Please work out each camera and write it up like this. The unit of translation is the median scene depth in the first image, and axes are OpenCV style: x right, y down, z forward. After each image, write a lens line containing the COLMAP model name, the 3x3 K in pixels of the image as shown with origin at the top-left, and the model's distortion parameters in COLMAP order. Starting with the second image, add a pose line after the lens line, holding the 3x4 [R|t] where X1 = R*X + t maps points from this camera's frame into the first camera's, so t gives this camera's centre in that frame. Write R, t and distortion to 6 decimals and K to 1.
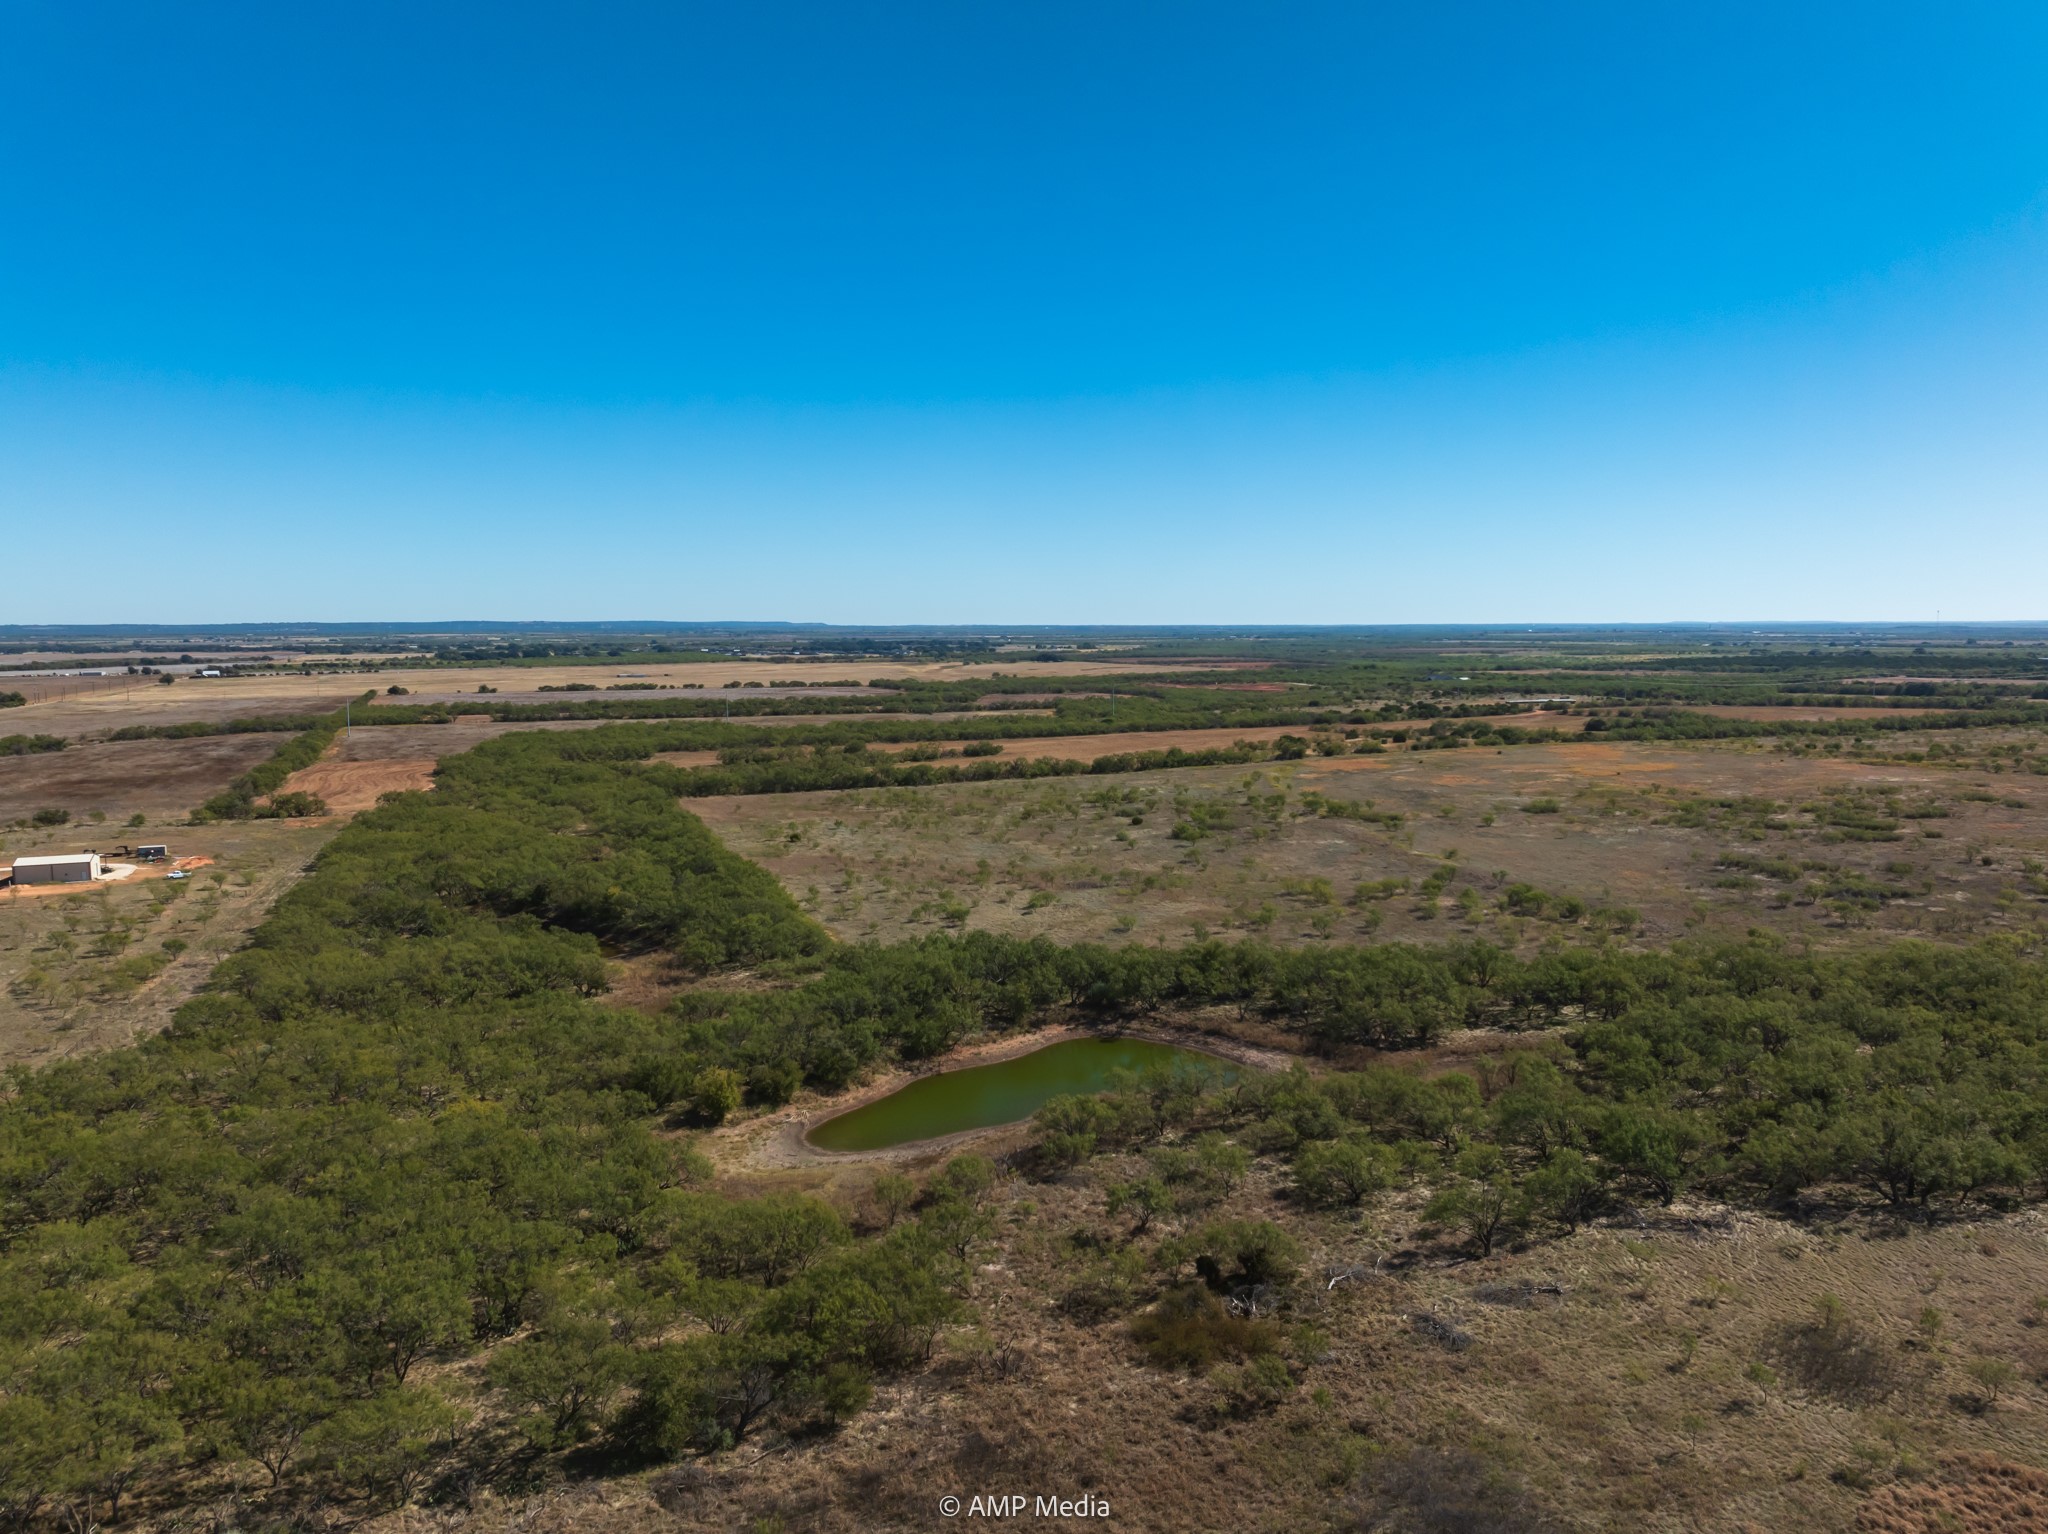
lens RADIAL K [[1433.8, 0, 1021.0], [0, 1433.8, 768.3], [0, 0, 1]] dist [-0.051647, 0.021755]
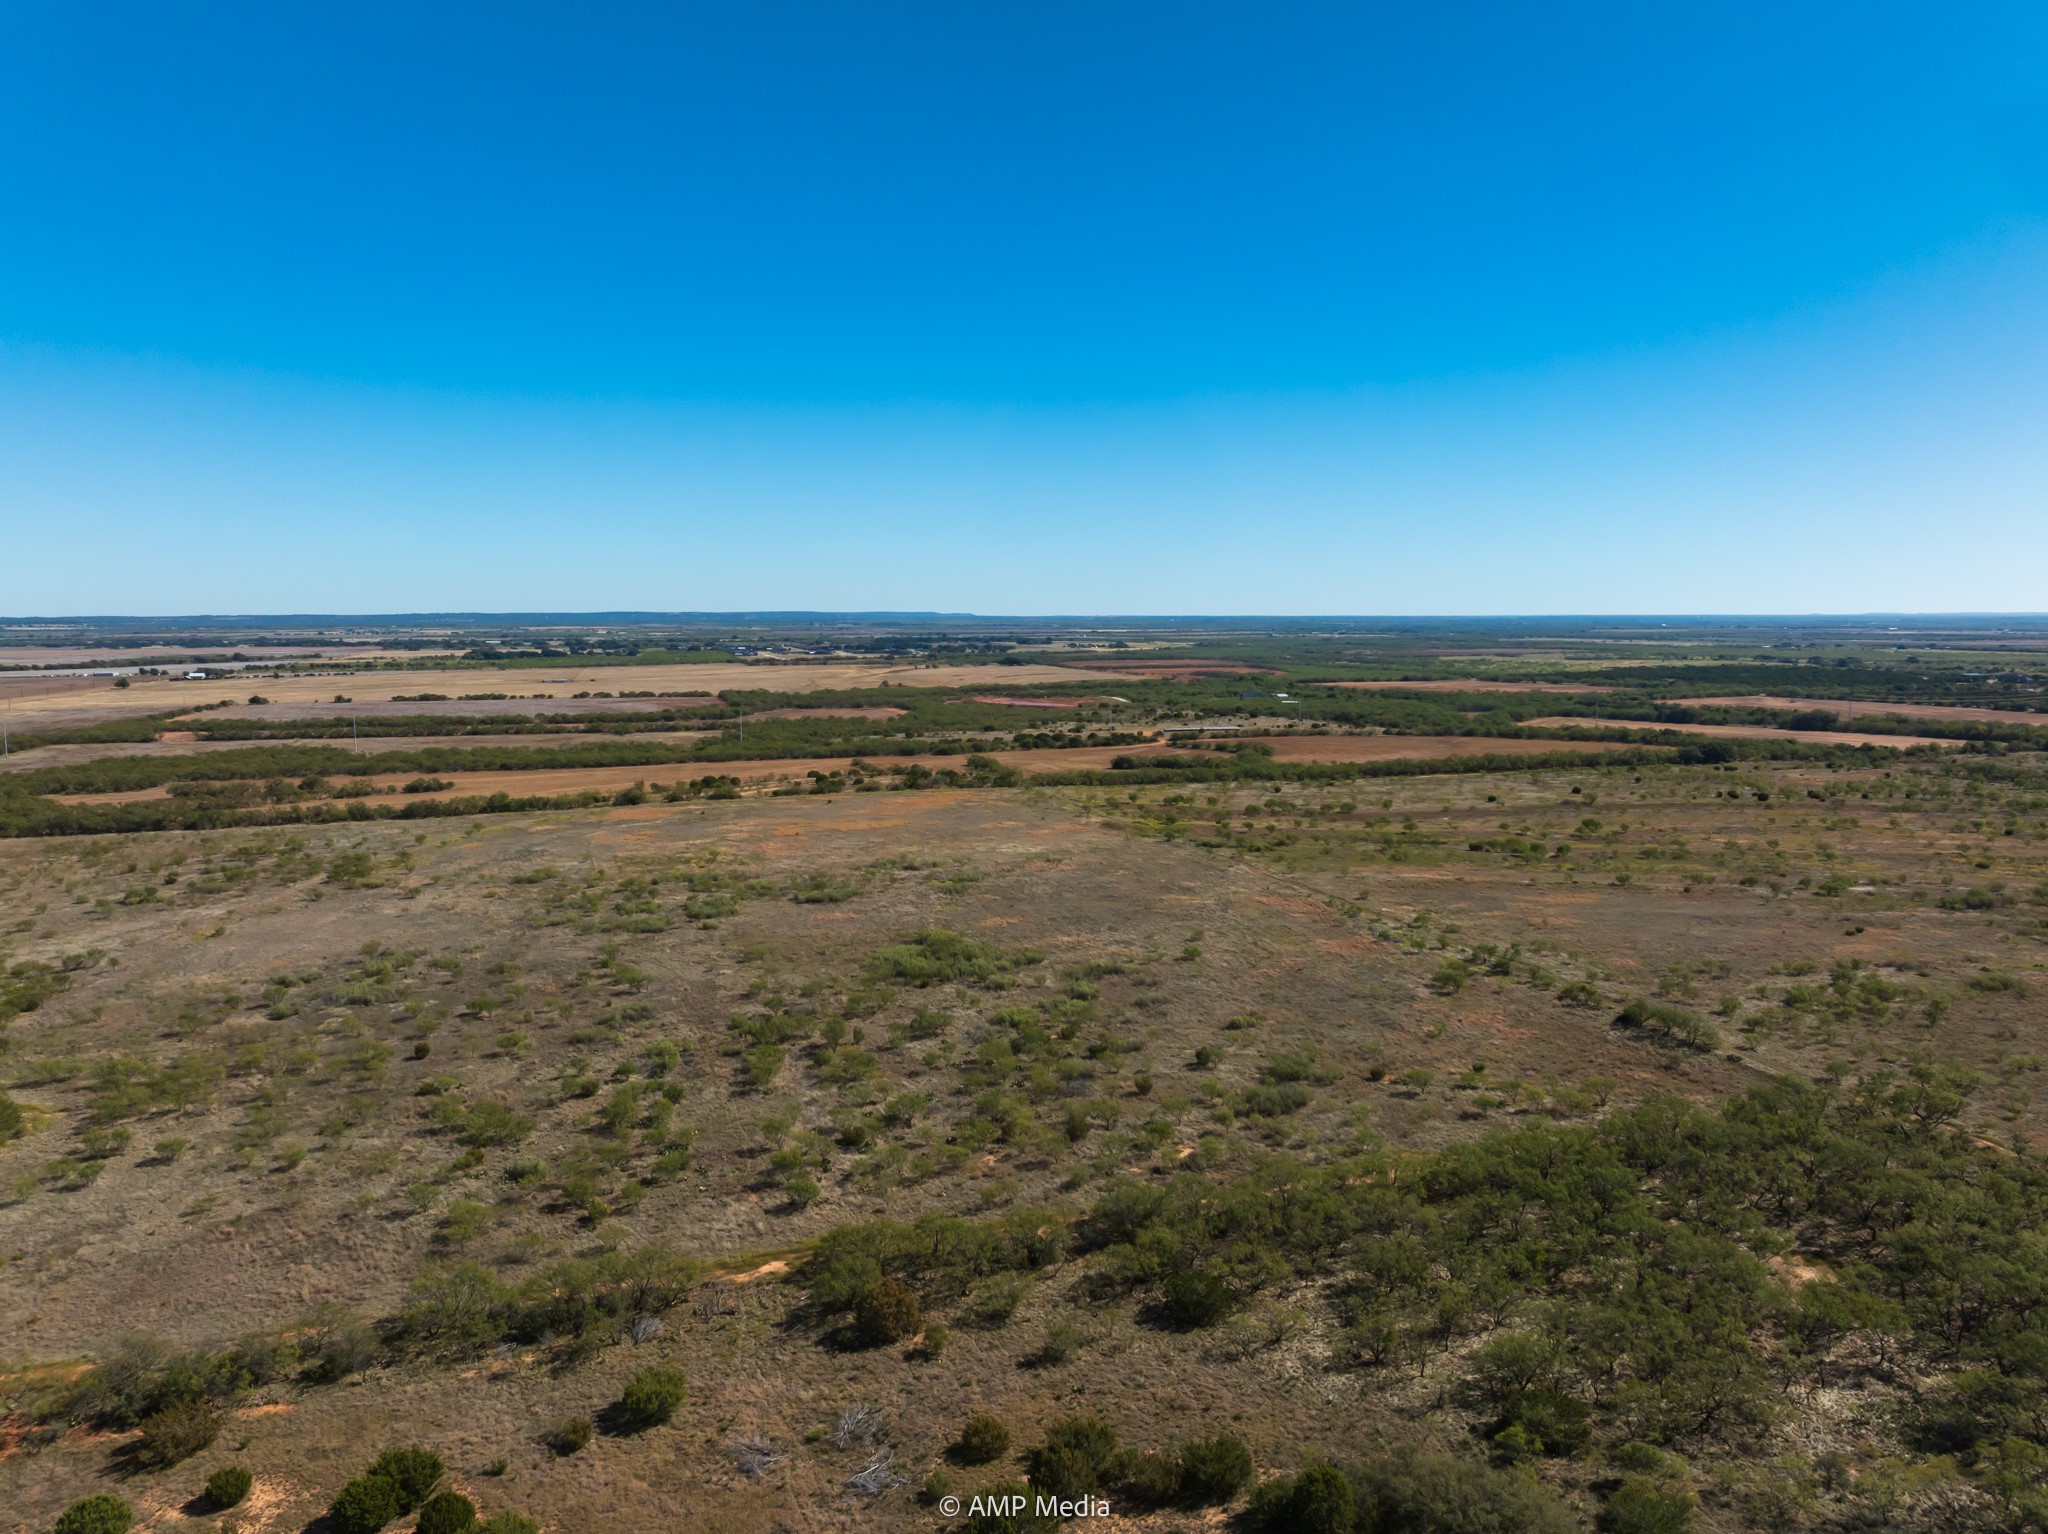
lens RADIAL K [[1433.8, 0, 1032.4], [0, 1433.8, 763.9], [0, 0, 1]] dist [-0.051647, 0.021755]
pose [[0.993728, 0.012142, -0.111163, 0.875180], [-0.011598, 0.999917, 0.005544, -0.066230], [0.111221, -0.004220, 0.993787, 0.036480]]
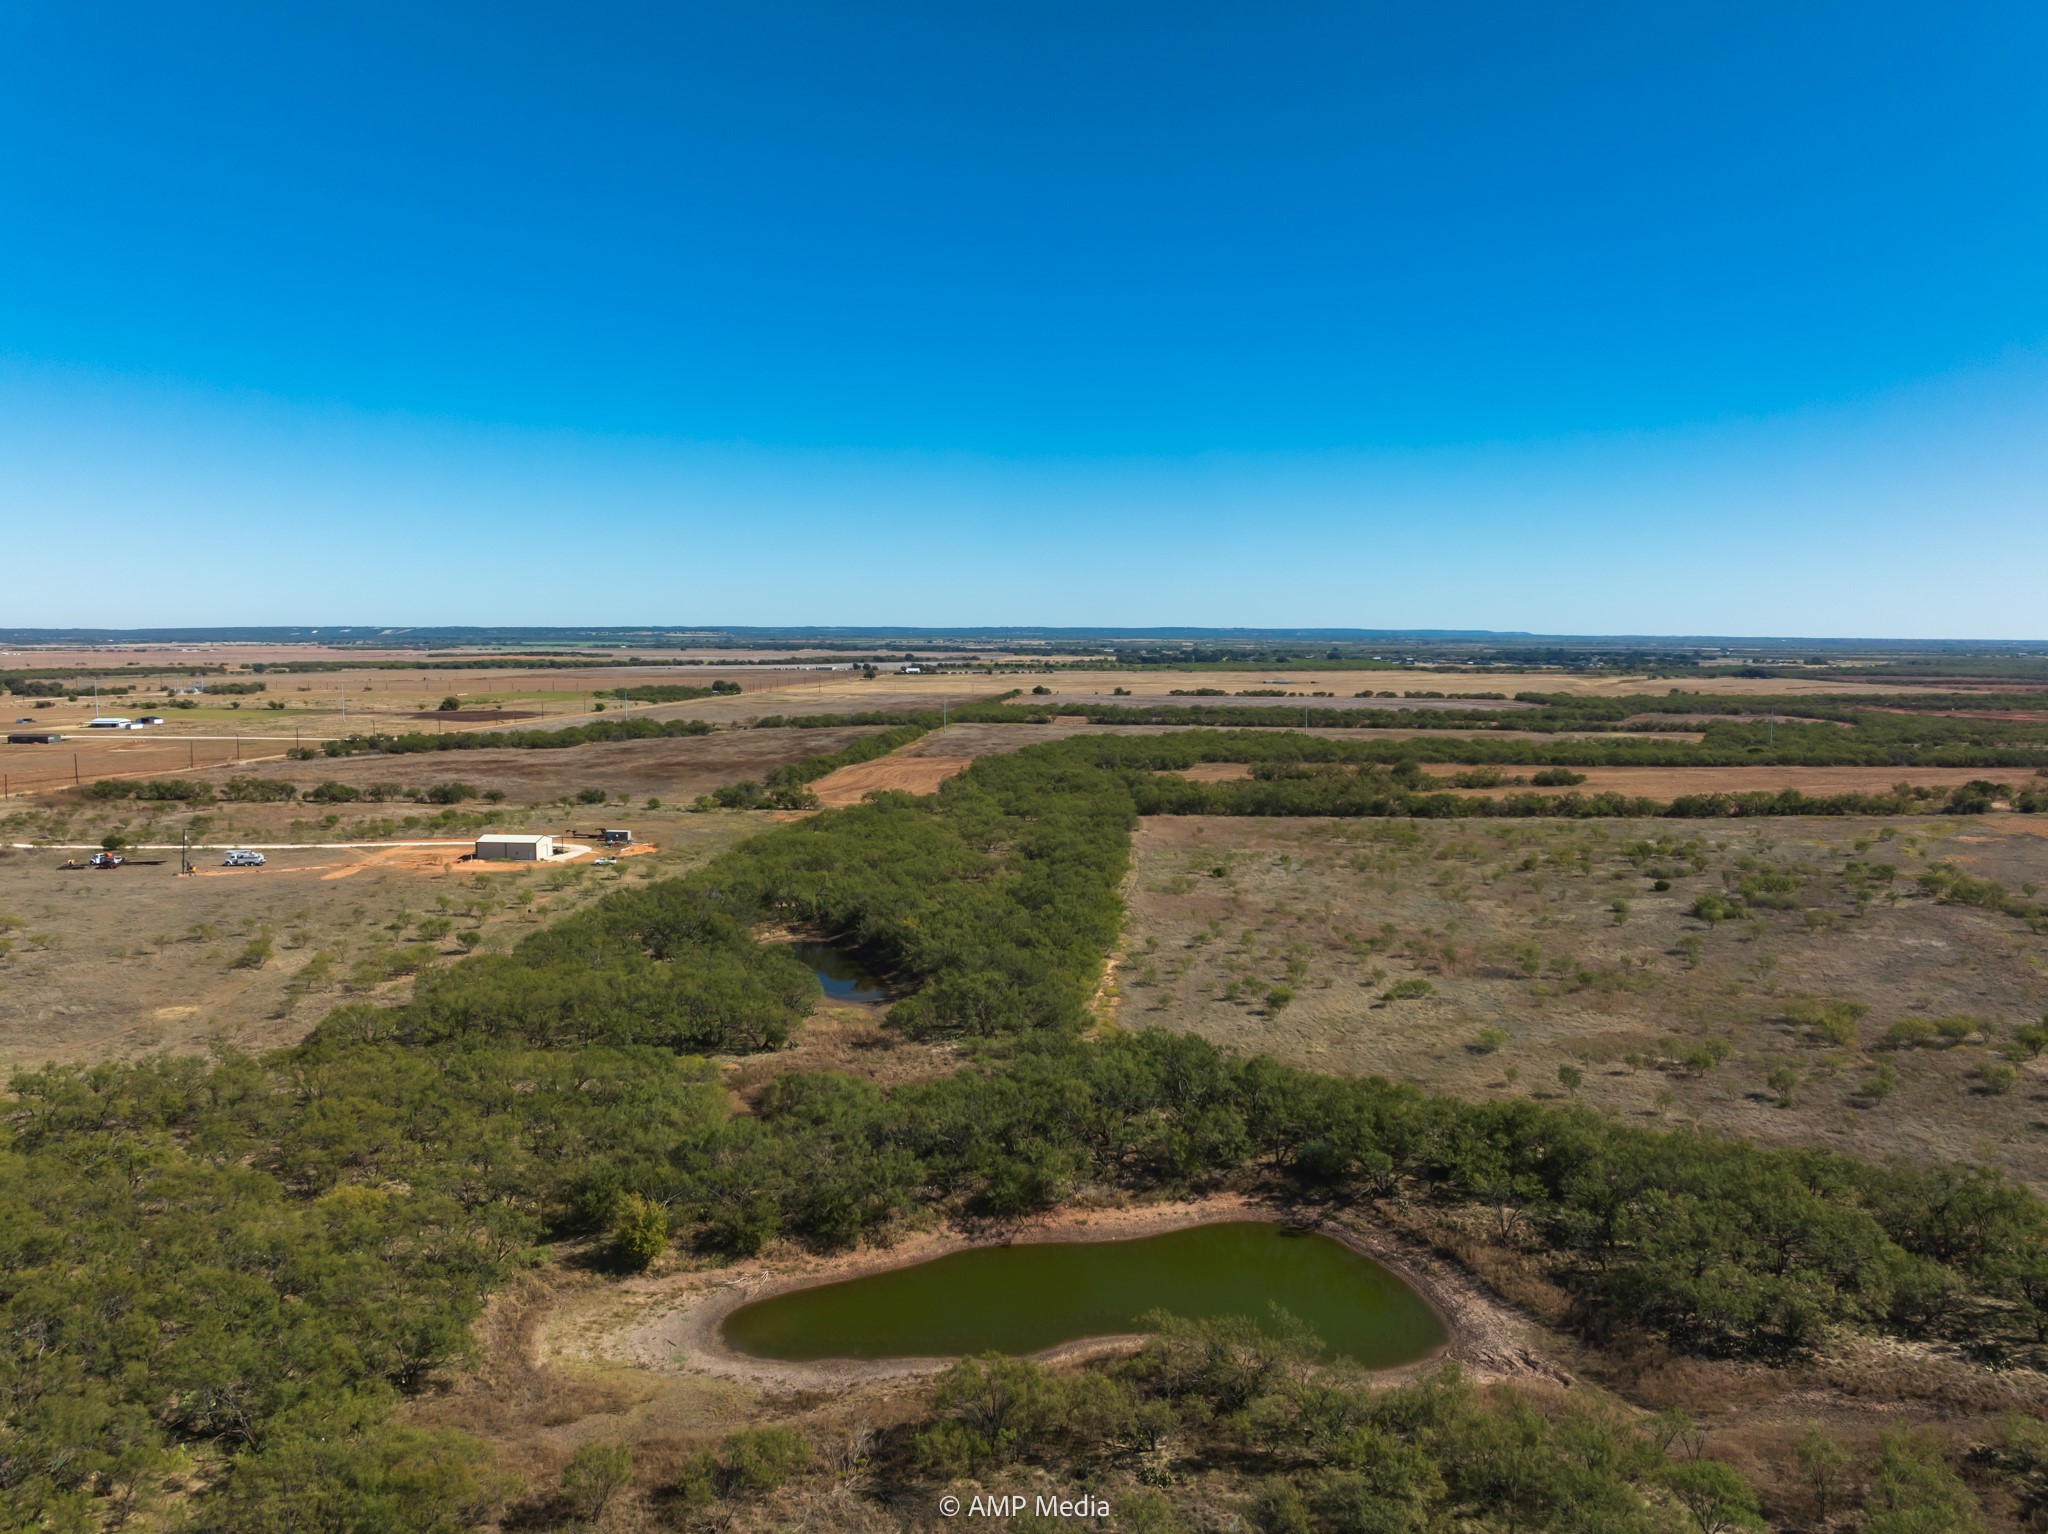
lens RADIAL K [[1433.8, 0, 1028.7], [0, 1433.8, 752.5], [0, 0, 1]] dist [-0.051647, 0.021755]
pose [[0.889235, 0.045247, -0.455207, 0.129782], [-0.052796, 0.998598, -0.003875, -0.014373], [0.454393, 0.027479, 0.890377, 0.178689]]
